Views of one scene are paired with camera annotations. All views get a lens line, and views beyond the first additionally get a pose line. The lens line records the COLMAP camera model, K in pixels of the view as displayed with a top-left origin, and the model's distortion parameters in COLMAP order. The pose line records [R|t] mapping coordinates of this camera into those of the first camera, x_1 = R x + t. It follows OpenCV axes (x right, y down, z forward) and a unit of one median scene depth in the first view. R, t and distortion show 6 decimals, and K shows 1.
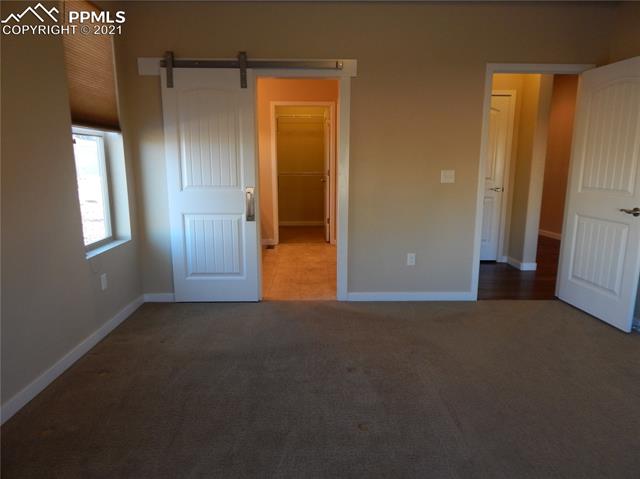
lens RADIAL K [[431.2, 0, 318.7], [0, 431.2, 238.6], [0, 0, 1]] dist [0.007939, -0.012614]
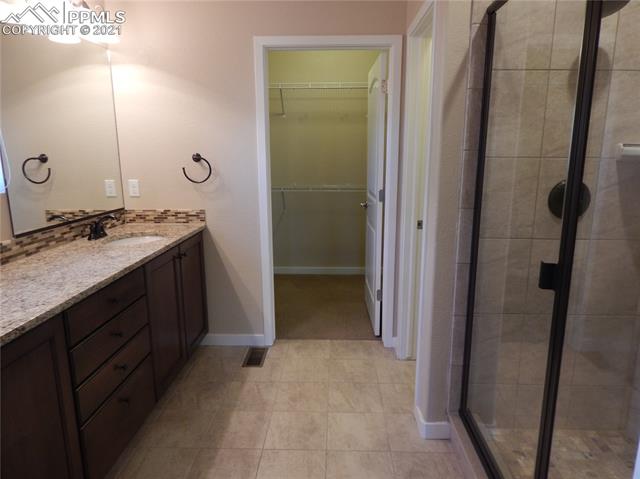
lens RADIAL K [[431.2, 0, 321.5], [0, 431.2, 237.5], [0, 0, 1]] dist [0.007939, -0.012614]
pose [[0.998414, 0.010011, -0.055394, -0.015251], [-0.010259, 0.999939, -0.004200, -0.102933], [0.055349, 0.004761, 0.998456, 0.519037]]
